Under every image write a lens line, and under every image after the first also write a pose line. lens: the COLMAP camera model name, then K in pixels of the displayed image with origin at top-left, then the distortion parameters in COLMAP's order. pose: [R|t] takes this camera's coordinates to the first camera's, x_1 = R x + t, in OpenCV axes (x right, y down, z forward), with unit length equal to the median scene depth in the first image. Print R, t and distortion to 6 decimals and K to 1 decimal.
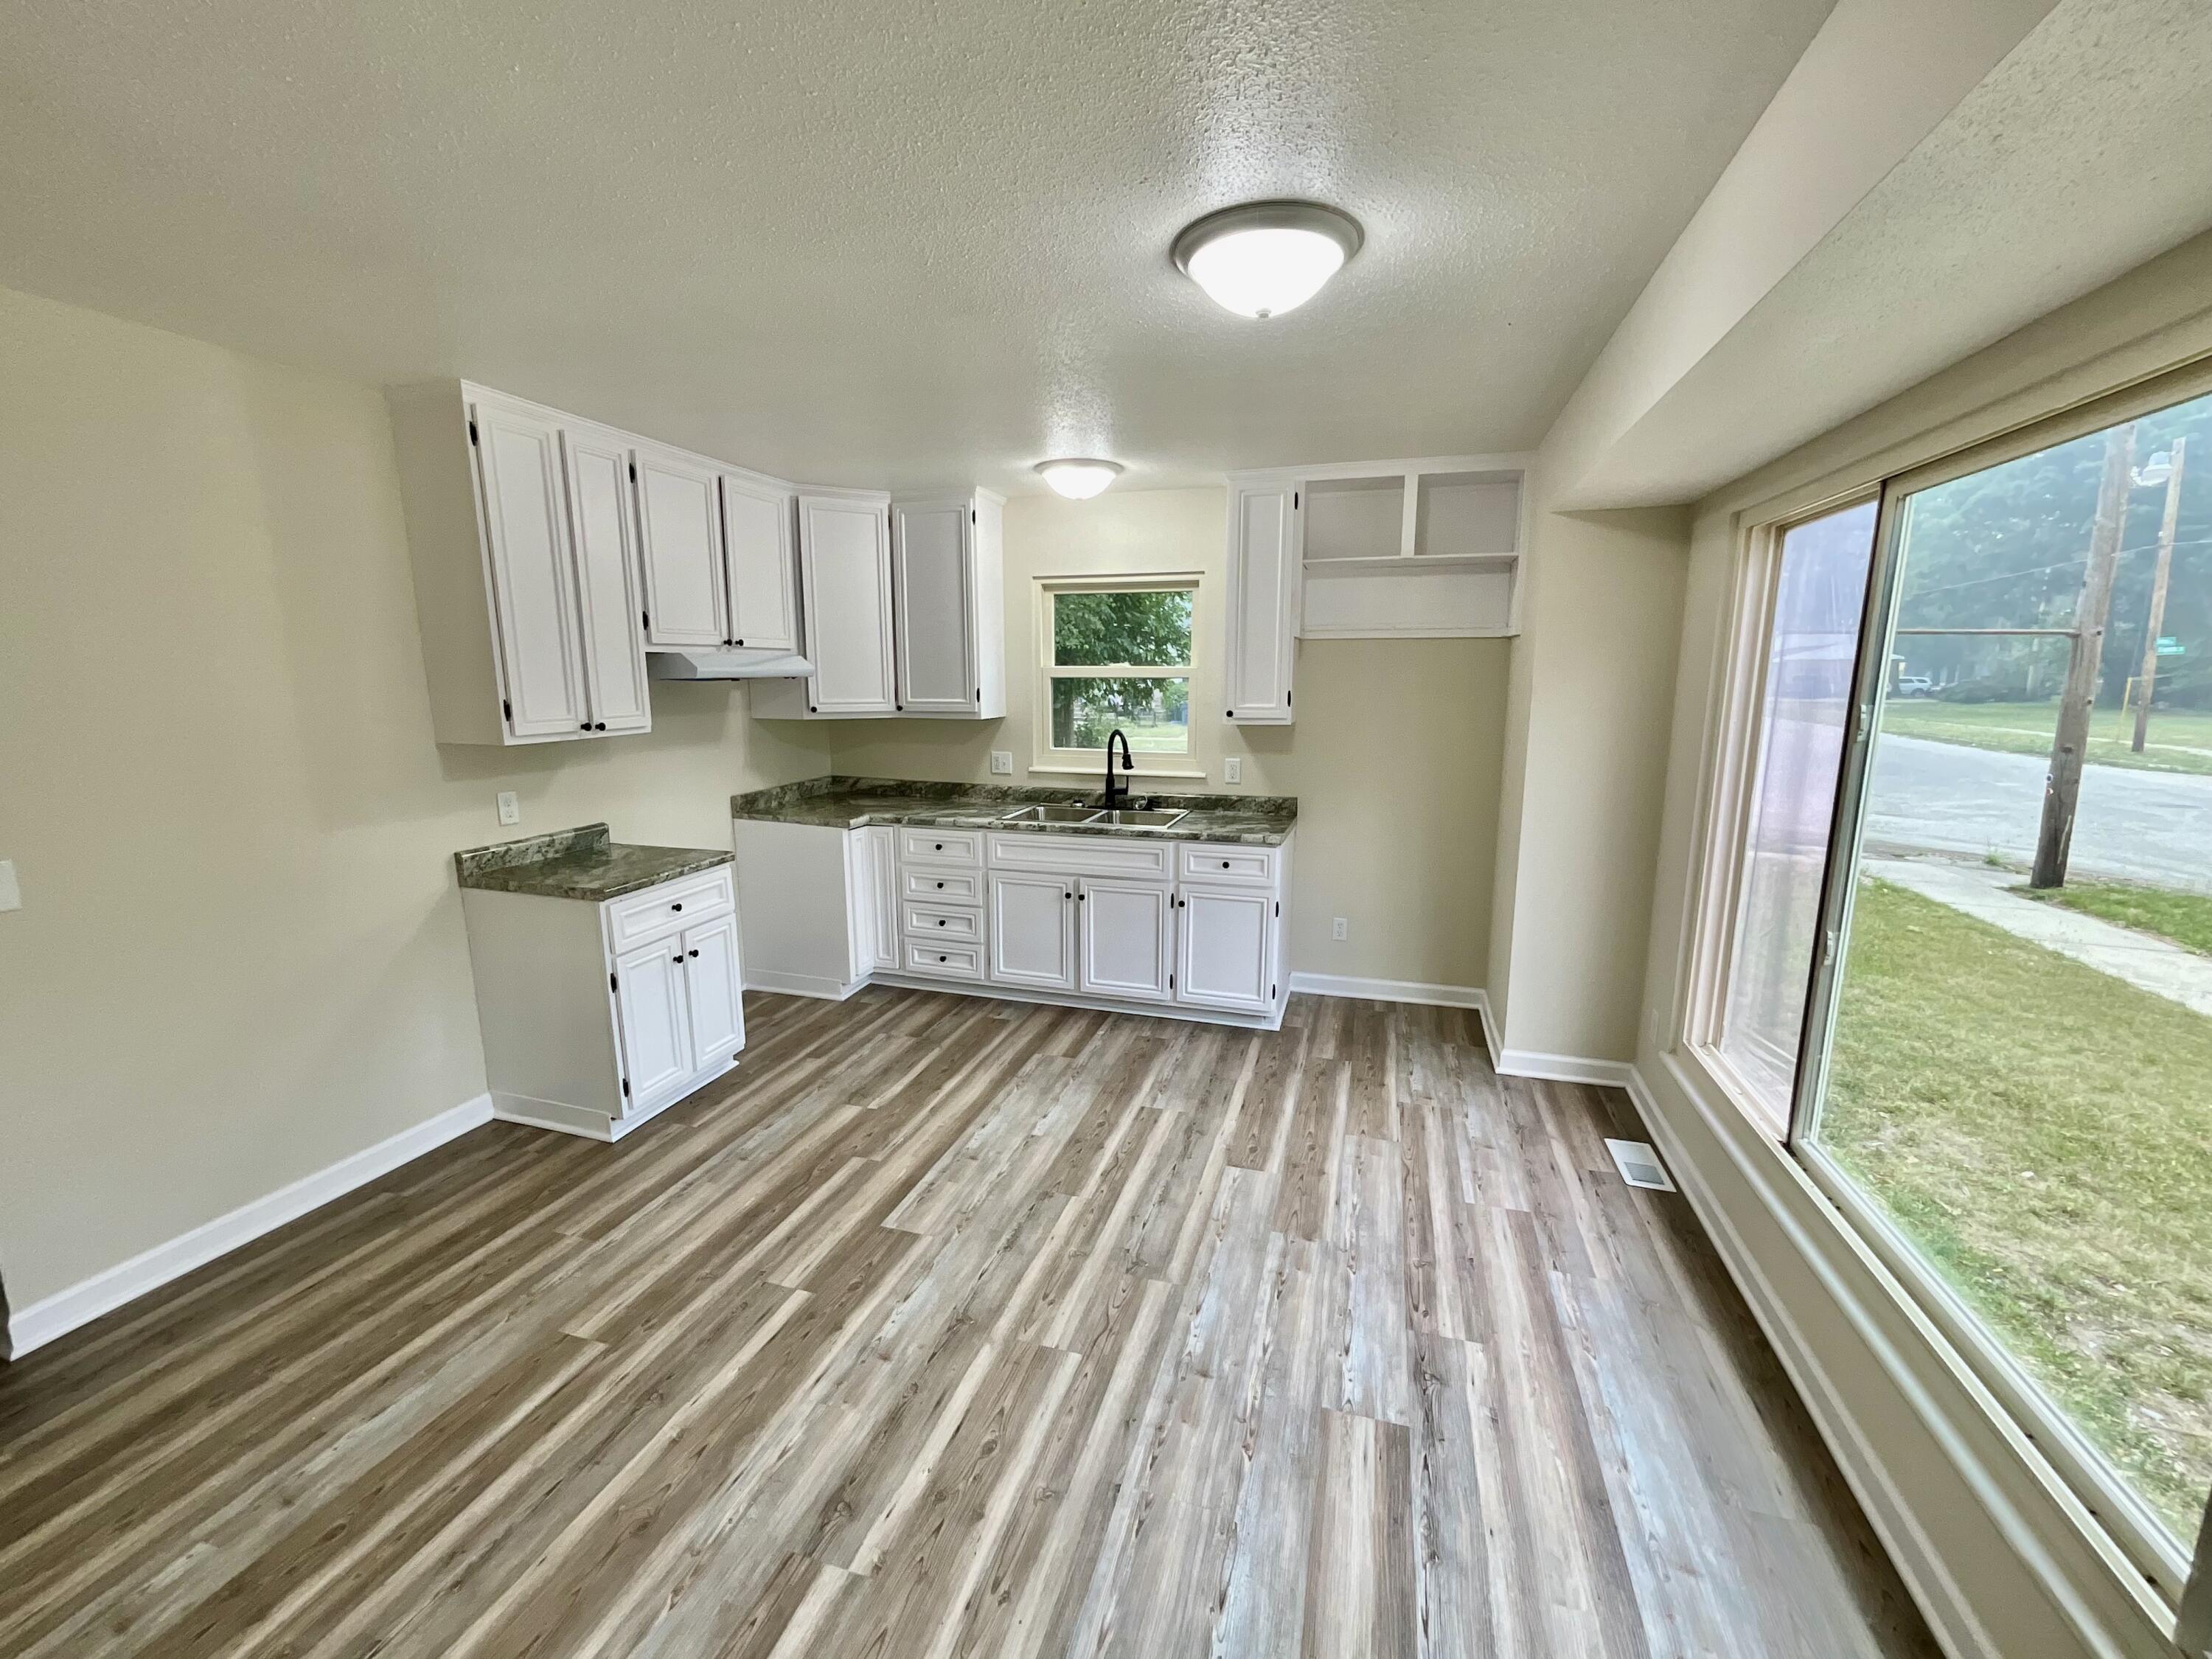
lens RADIAL K [[896.9, 0, 1104.6], [0, 896.9, 824.3], [0, 0, 1]] dist [0.002765, -0.000671]
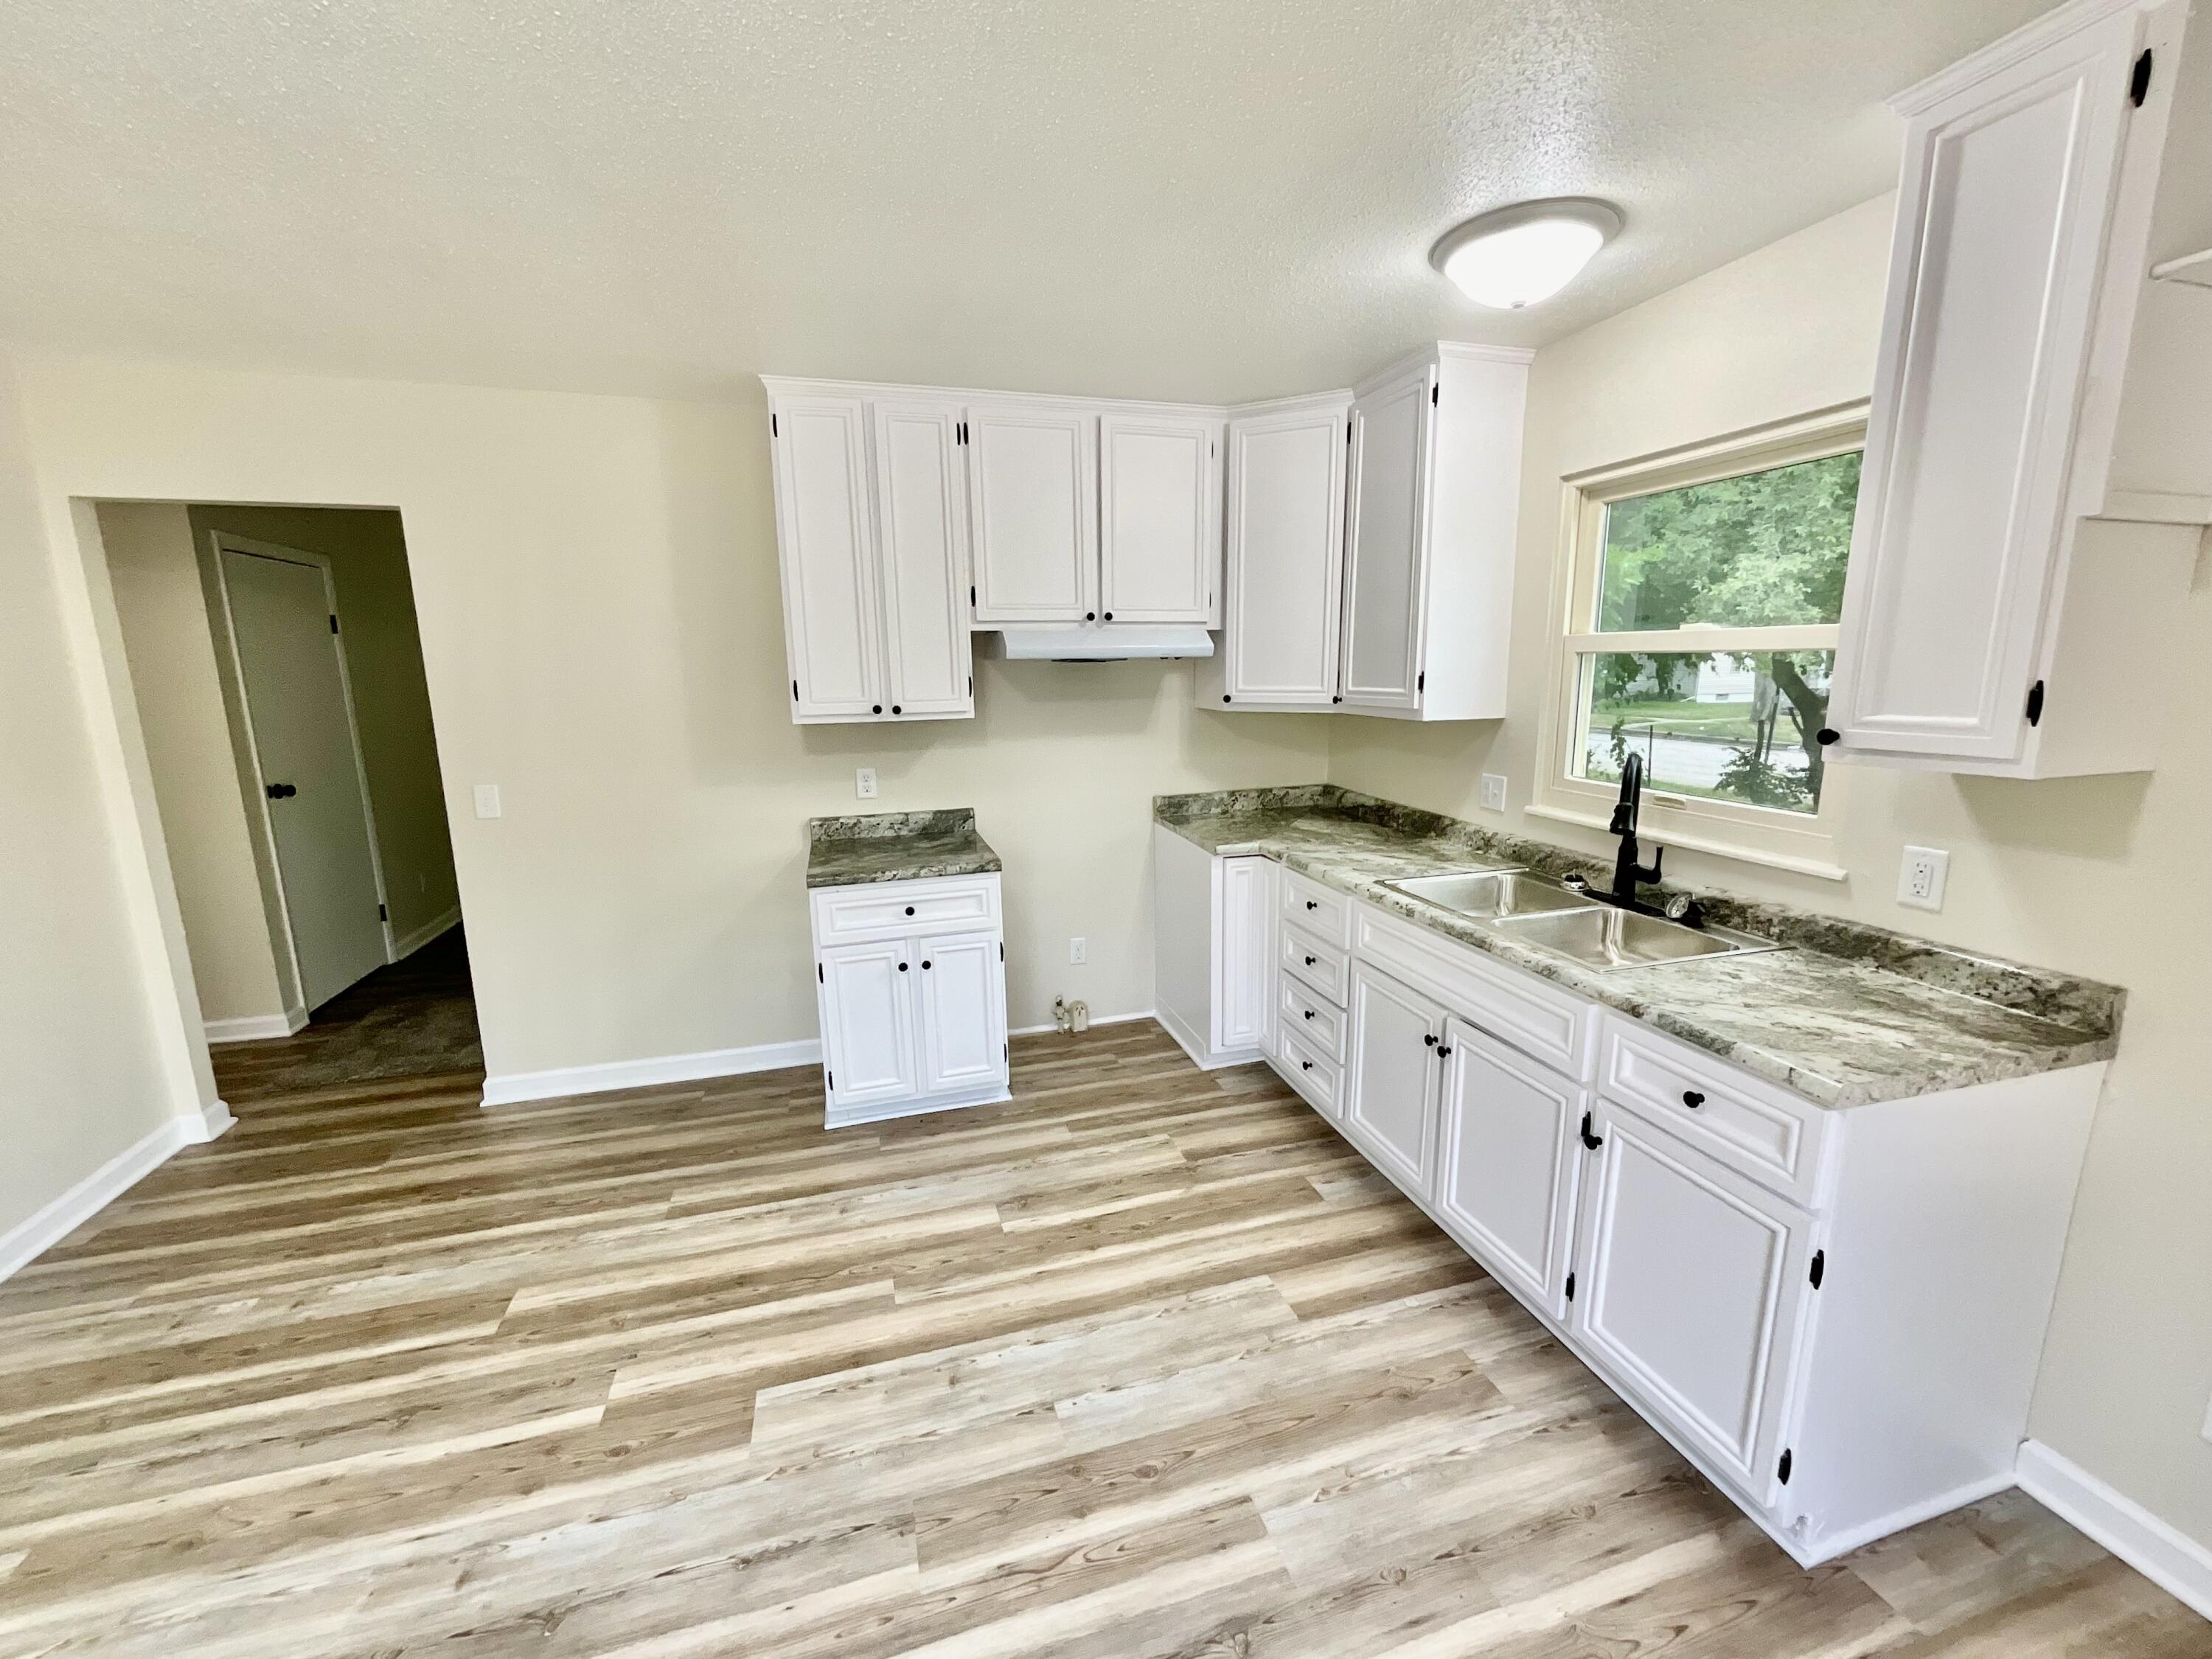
lens RADIAL K [[896.9, 0, 1104.6], [0, 896.9, 824.3], [0, 0, 1]] dist [0.002765, -0.000671]
pose [[0.555152, 0.142434, -0.819463, 0.323236], [-0.128948, 0.988055, 0.084381, -0.084603], [0.821693, 0.058824, 0.566887, 0.559978]]
